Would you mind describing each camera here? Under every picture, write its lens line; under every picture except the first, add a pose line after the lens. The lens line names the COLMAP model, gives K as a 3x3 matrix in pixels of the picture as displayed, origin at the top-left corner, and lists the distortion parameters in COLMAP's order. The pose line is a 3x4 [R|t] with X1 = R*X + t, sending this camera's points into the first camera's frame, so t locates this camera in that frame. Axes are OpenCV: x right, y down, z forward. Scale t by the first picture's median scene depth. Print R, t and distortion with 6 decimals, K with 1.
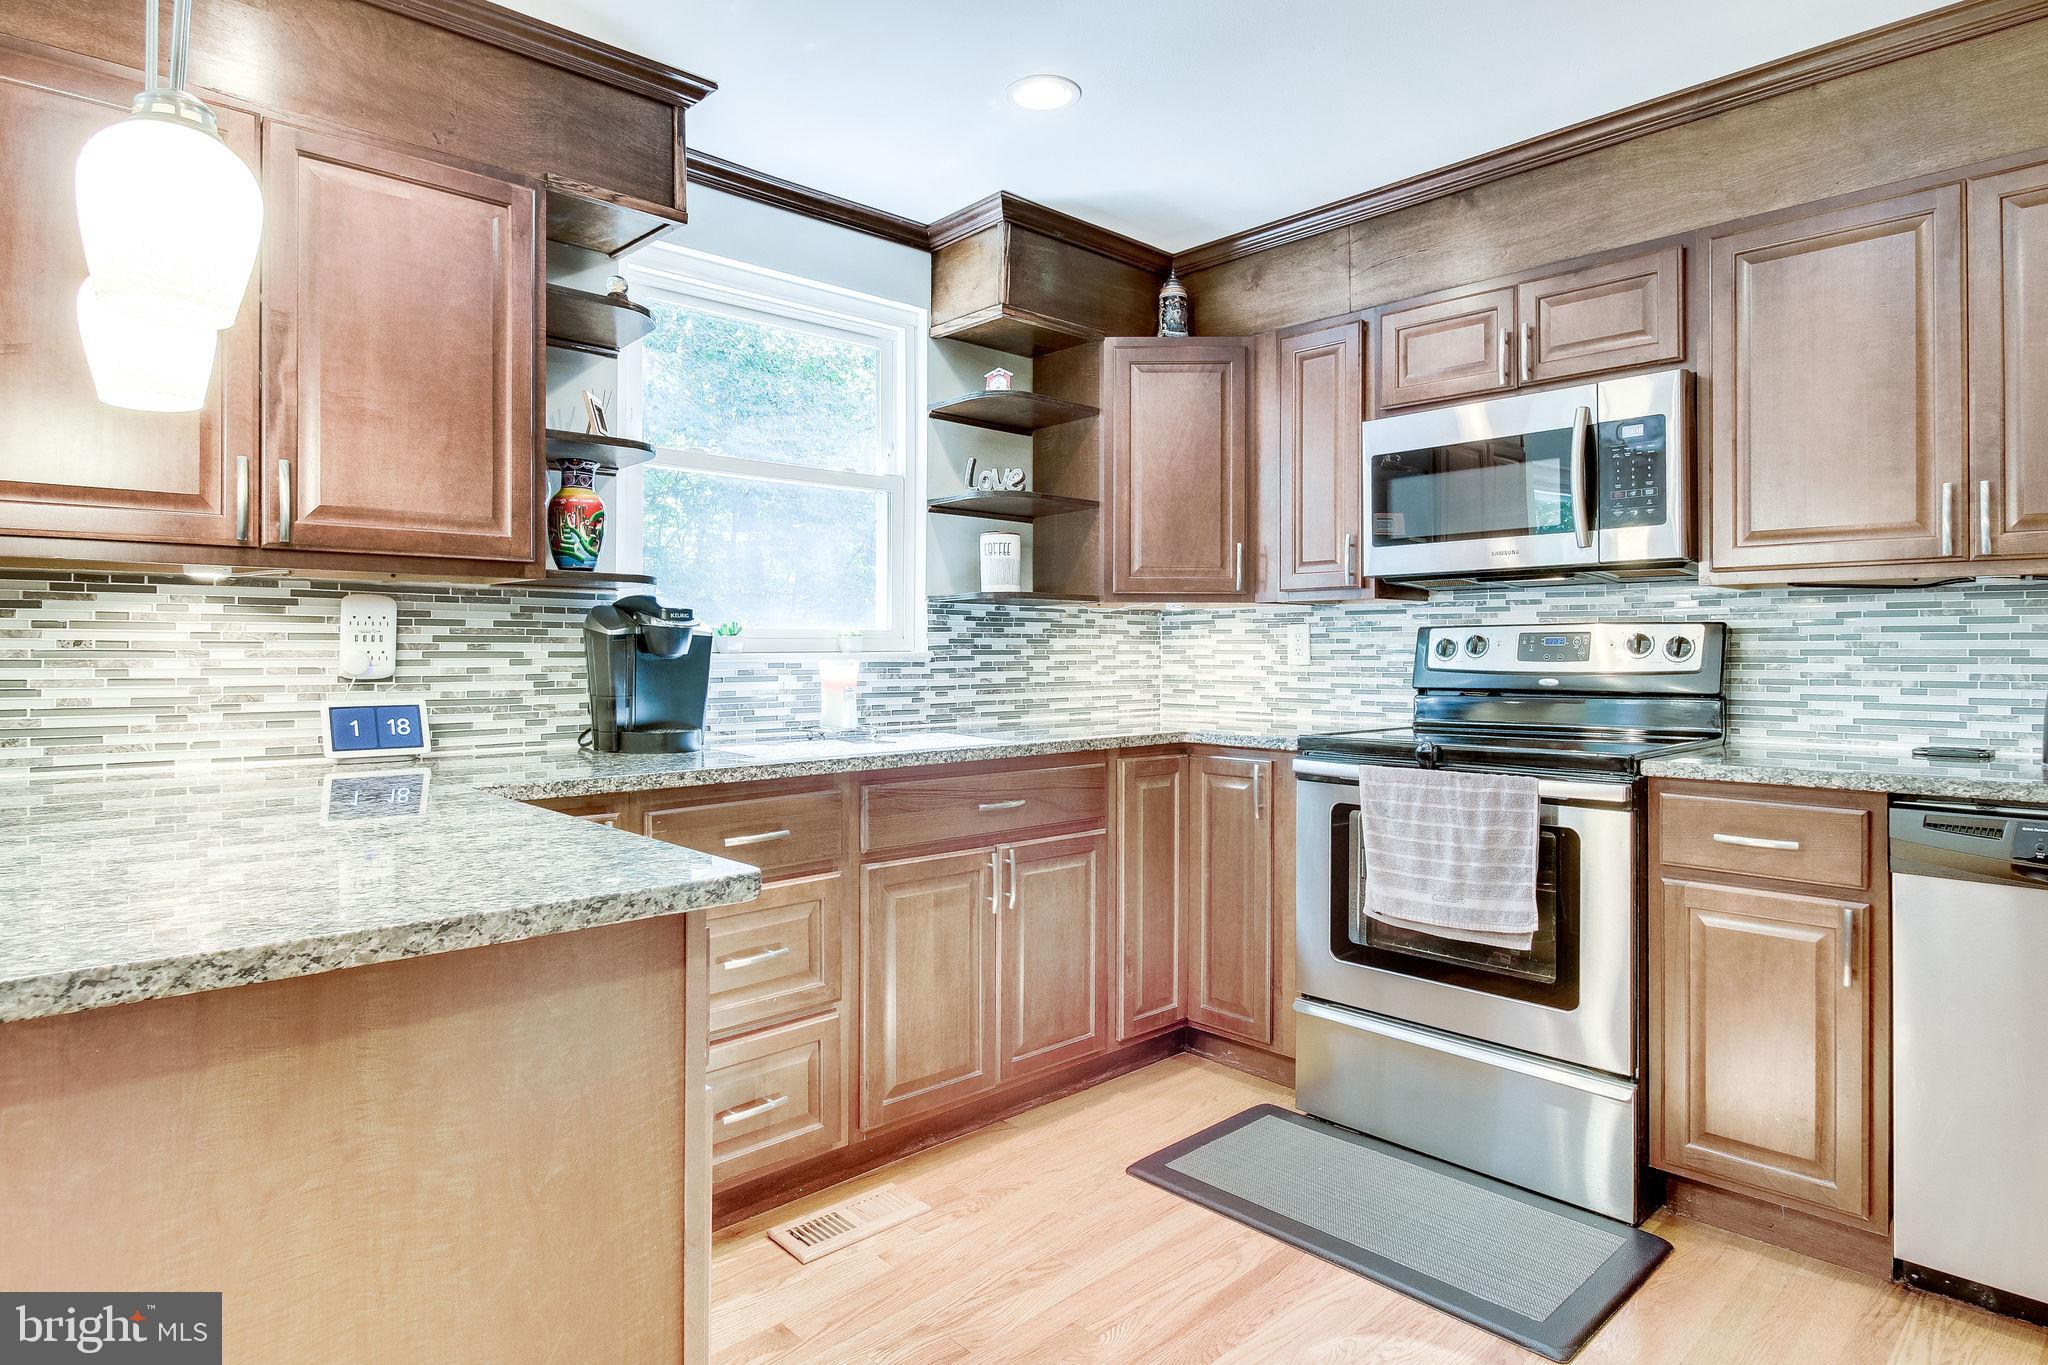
lens RADIAL K [[1117.0, 0, 1055.3], [0, 1117.0, 647.9], [0, 0, 1]] dist [-0.001312, -0.000053]
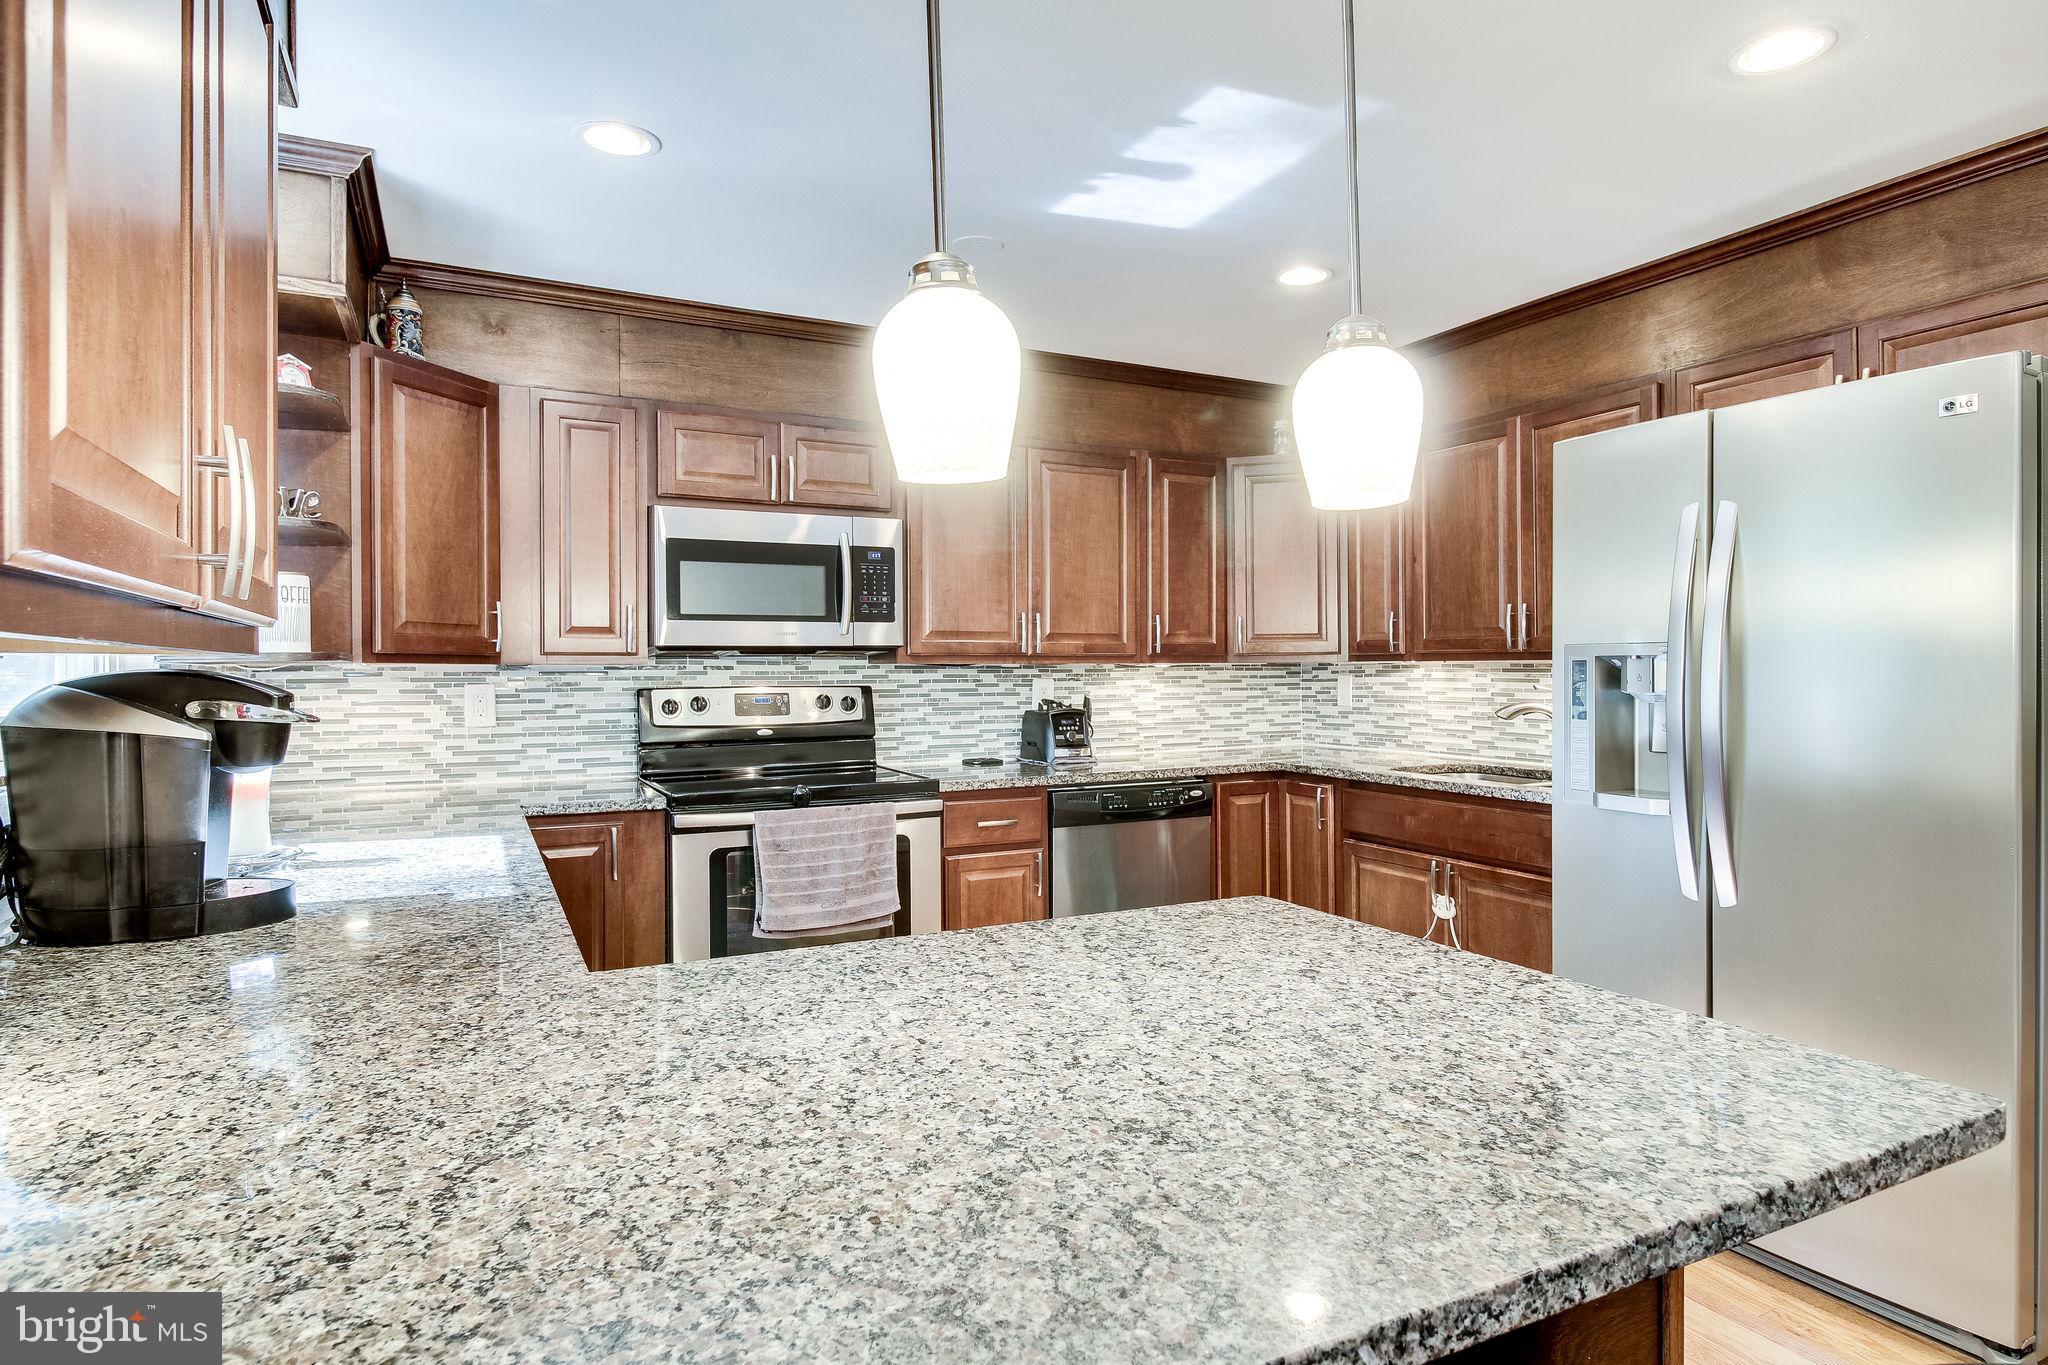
lens RADIAL K [[1117.0, 0, 1027.7], [0, 1117.0, 675.2], [0, 0, 1]] dist [-0.001312, -0.000053]
pose [[0.298450, -0.004524, 0.954414, -0.673681], [0.002560, 0.999989, 0.003940, -0.038339], [-0.954422, 0.001267, 0.298459, 0.323727]]
